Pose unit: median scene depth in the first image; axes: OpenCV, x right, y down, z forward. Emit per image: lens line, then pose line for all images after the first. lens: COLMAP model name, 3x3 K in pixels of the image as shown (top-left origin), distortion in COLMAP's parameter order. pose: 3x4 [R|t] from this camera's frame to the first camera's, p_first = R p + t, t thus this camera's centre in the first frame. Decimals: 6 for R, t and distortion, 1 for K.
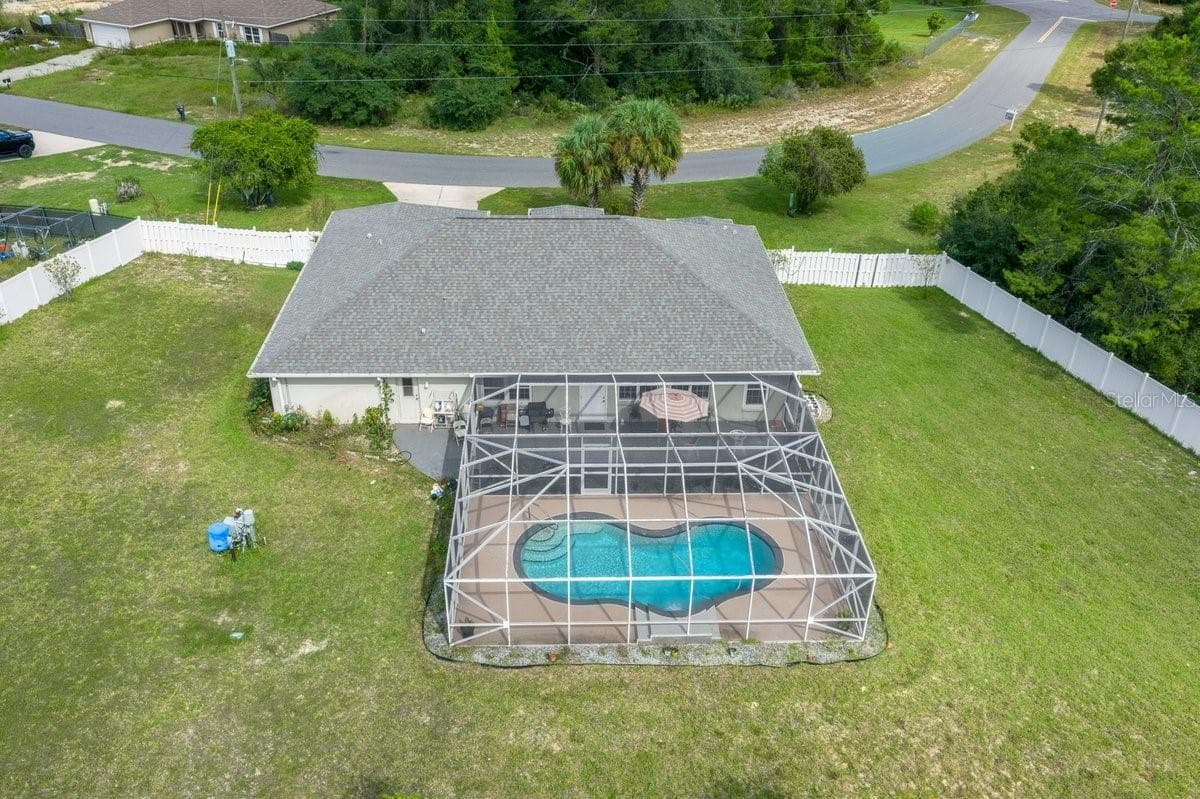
lens RADIAL K [[1008.0, 0, 599.3], [0, 1008.0, 402.1], [0, 0, 1]] dist [0.003786, 0.000461]
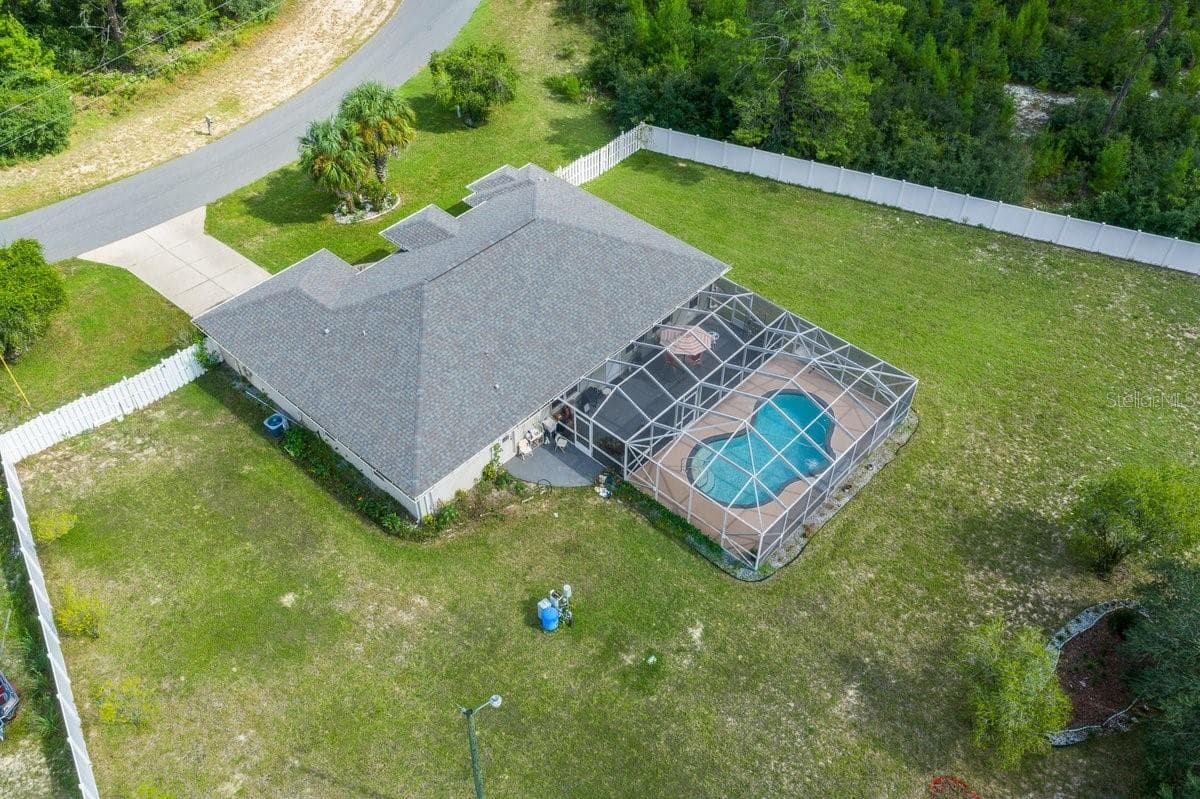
lens RADIAL K [[995.8, 0, 598.9], [0, 995.8, 403.6], [0, 0, 1]] dist [0.008586, -0.004562]
pose [[0.703252, -0.513595, 0.491586, -0.684436], [0.379409, 0.855888, 0.351433, -0.423824], [-0.601237, -0.060634, 0.796767, 0.014248]]
